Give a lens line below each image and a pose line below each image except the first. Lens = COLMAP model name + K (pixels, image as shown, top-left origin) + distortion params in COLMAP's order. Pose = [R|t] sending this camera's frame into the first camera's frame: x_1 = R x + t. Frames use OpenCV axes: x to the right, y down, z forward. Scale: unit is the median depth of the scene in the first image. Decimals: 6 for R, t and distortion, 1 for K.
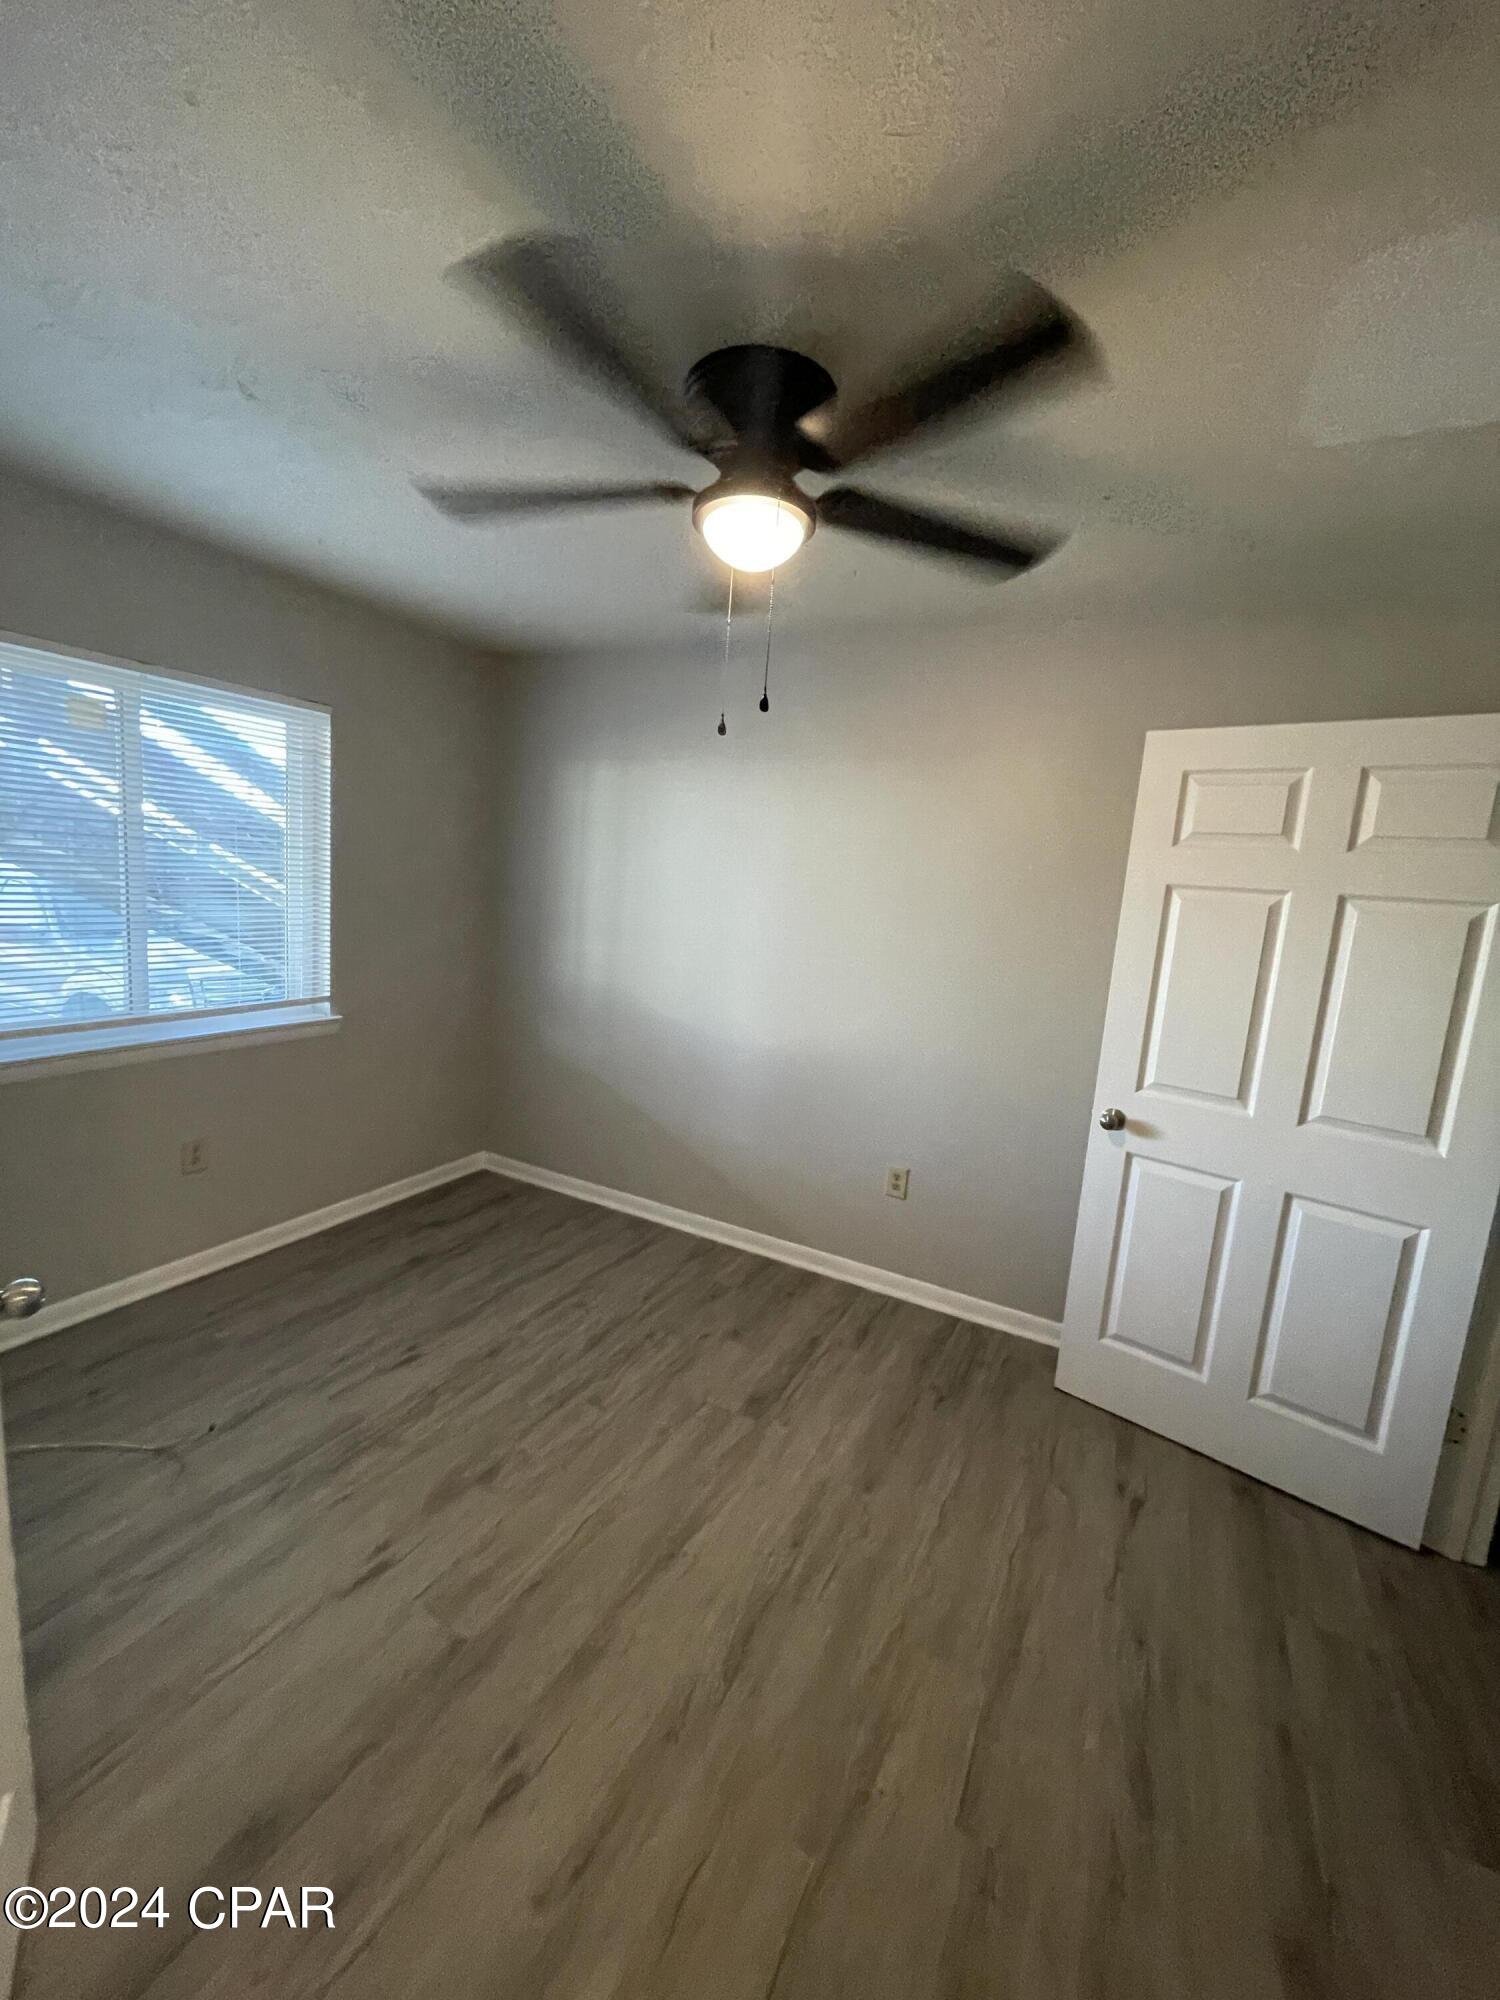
lens RADIAL K [[809.4, 0, 750.4], [0, 809.4, 998.2], [0, 0, 1]] dist [-0.002611, -0.000278]
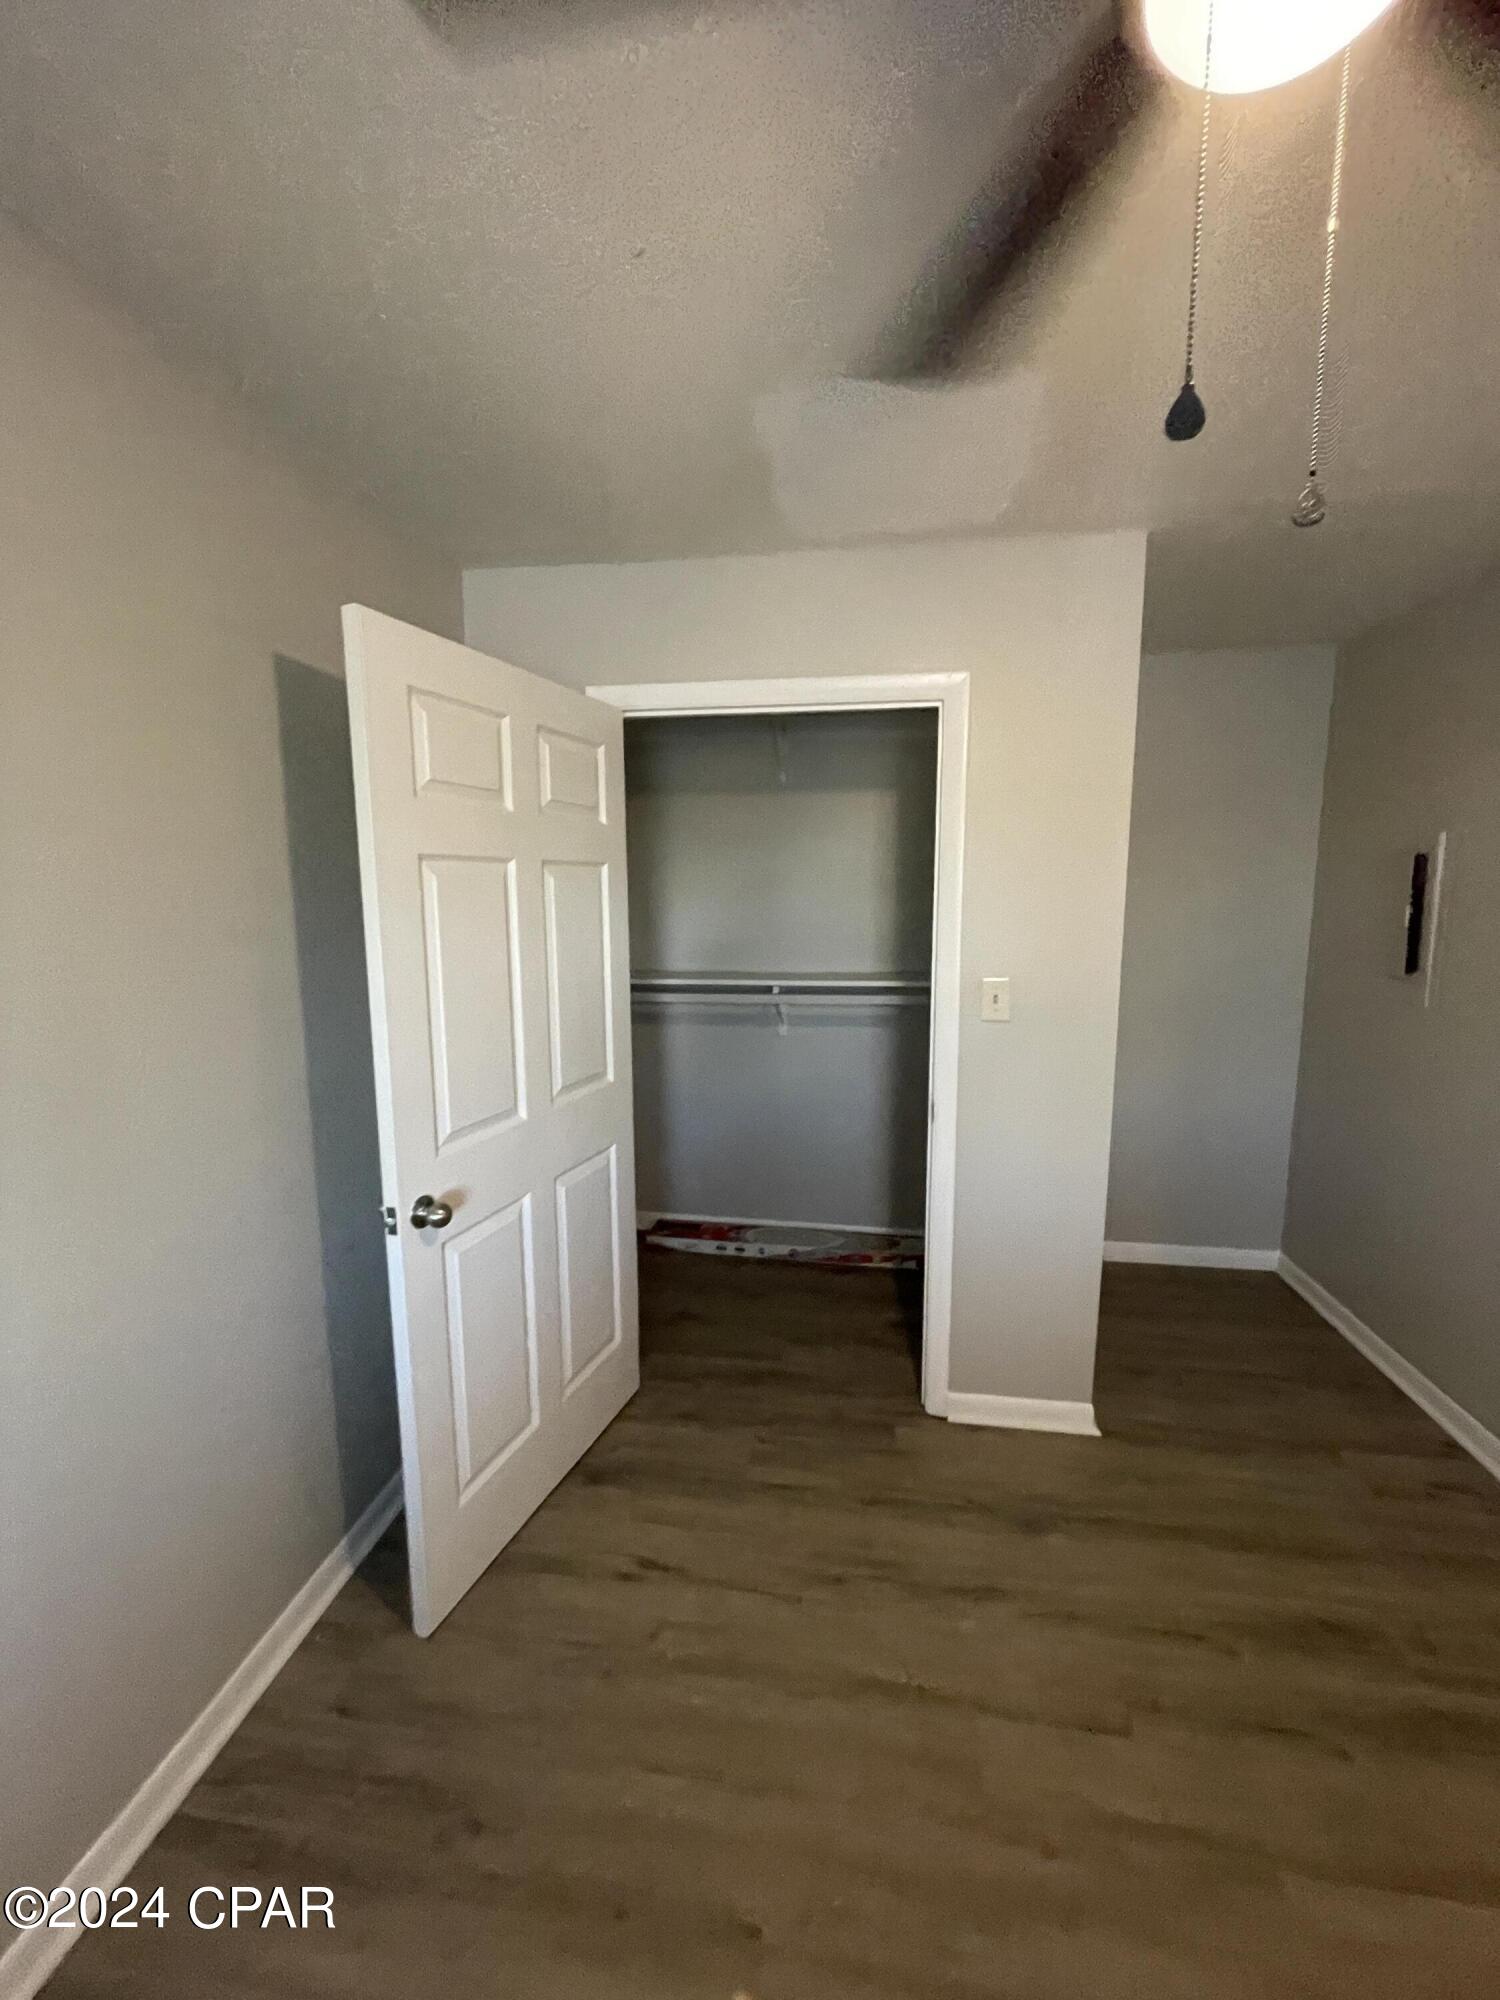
lens RADIAL K [[809.4, 0, 751.1], [0, 809.4, 1004.9], [0, 0, 1]] dist [-0.002611, -0.000278]
pose [[-0.322795, -0.207621, 0.923416, -0.246800], [0.116442, 0.959520, 0.256443, -0.174439], [-0.939279, 0.190303, -0.285552, 1.036811]]
